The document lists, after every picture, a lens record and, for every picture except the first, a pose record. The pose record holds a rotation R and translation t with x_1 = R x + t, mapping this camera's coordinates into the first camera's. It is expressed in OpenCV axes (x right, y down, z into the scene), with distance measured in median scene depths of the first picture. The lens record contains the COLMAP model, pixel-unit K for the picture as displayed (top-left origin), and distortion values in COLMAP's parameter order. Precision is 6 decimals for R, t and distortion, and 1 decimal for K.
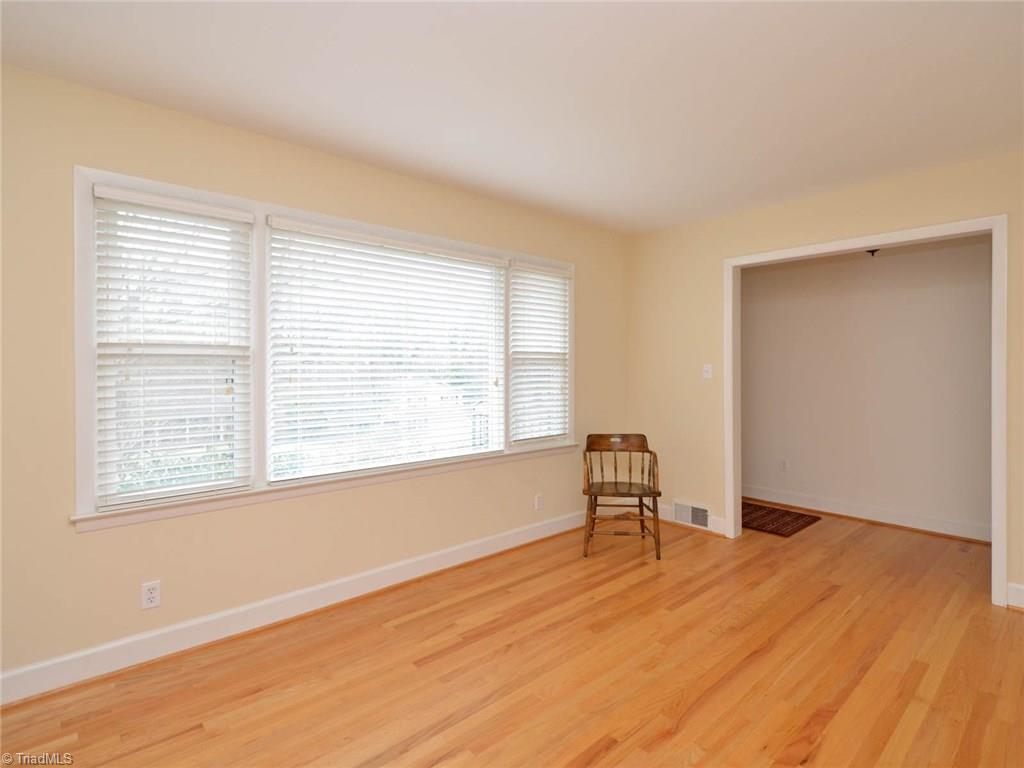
lens RADIAL K [[518.8, 0, 538.6], [0, 518.8, 378.2], [0, 0, 1]] dist [-0.003565, -0.001589]
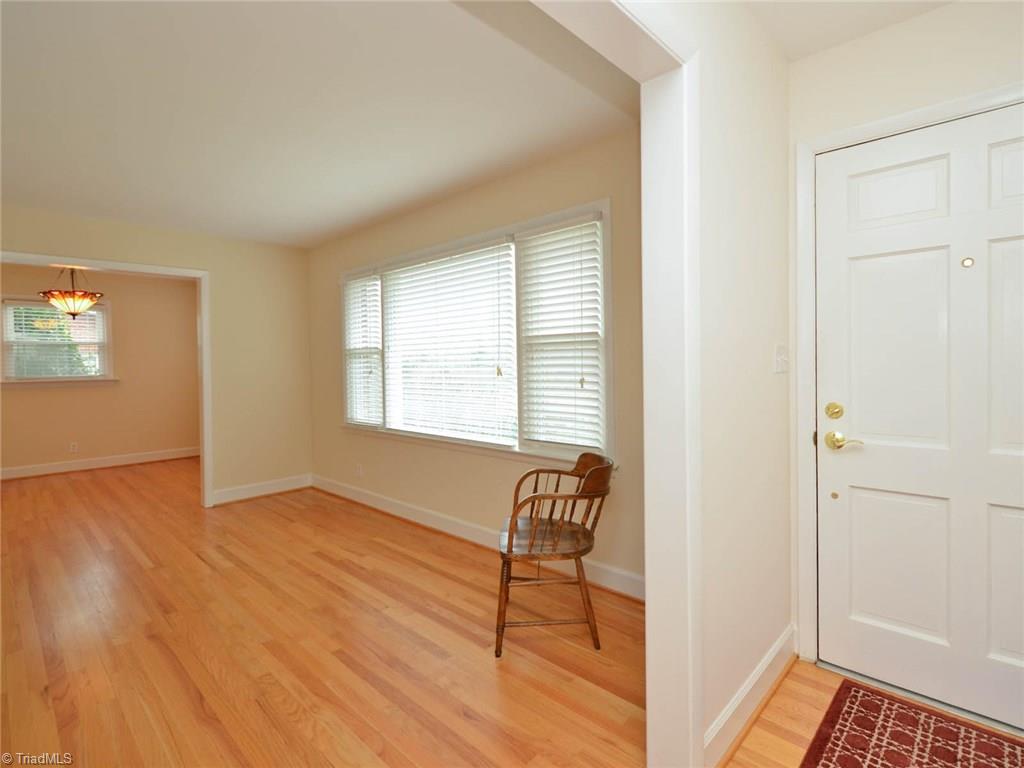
lens RADIAL K [[513.1, 0, 506.7], [0, 513.1, 361.3], [0, 0, 1]] dist [0.011134, -0.000447]
pose [[0.049725, 0.014614, -0.998656, 0.755140], [0.007904, 0.999856, 0.015025, -0.021504], [0.998732, -0.008640, 0.049603, 0.859202]]
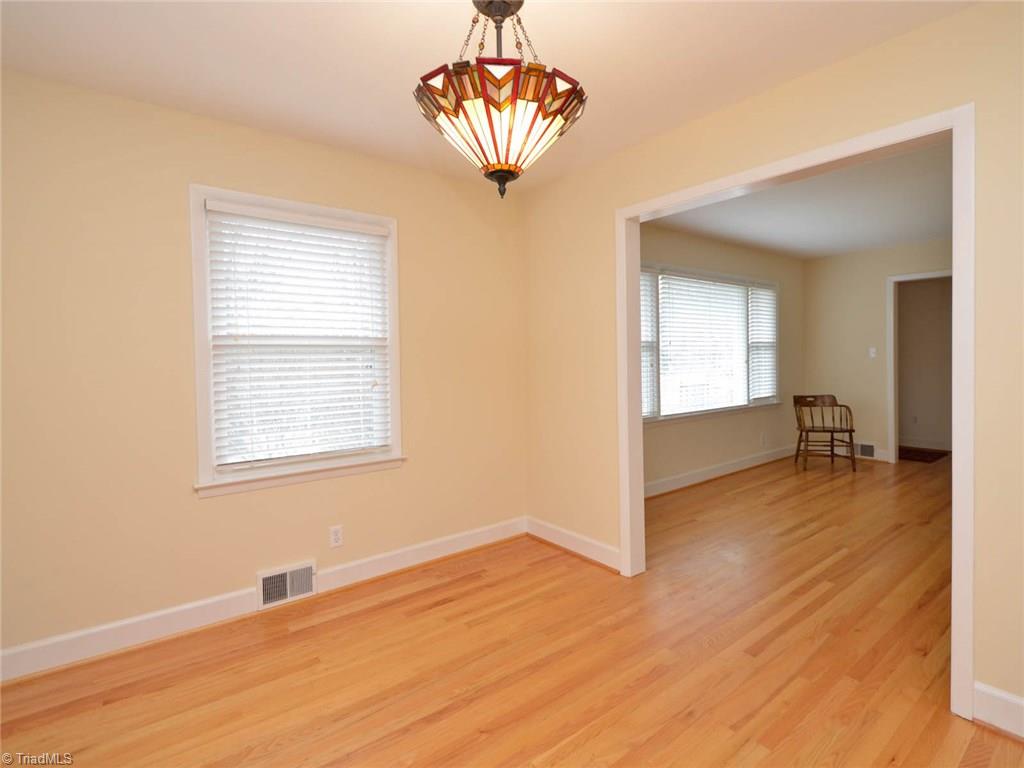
lens RADIAL K [[512.5, 0, 512.9], [0, 512.5, 363.1], [0, 0, 1]] dist [-0.014810, -0.000284]
pose [[0.995919, -0.005874, -0.090058, -0.590115], [0.005480, 0.999974, -0.004620, 0.014510], [0.090083, 0.004108, 0.995926, -0.574506]]
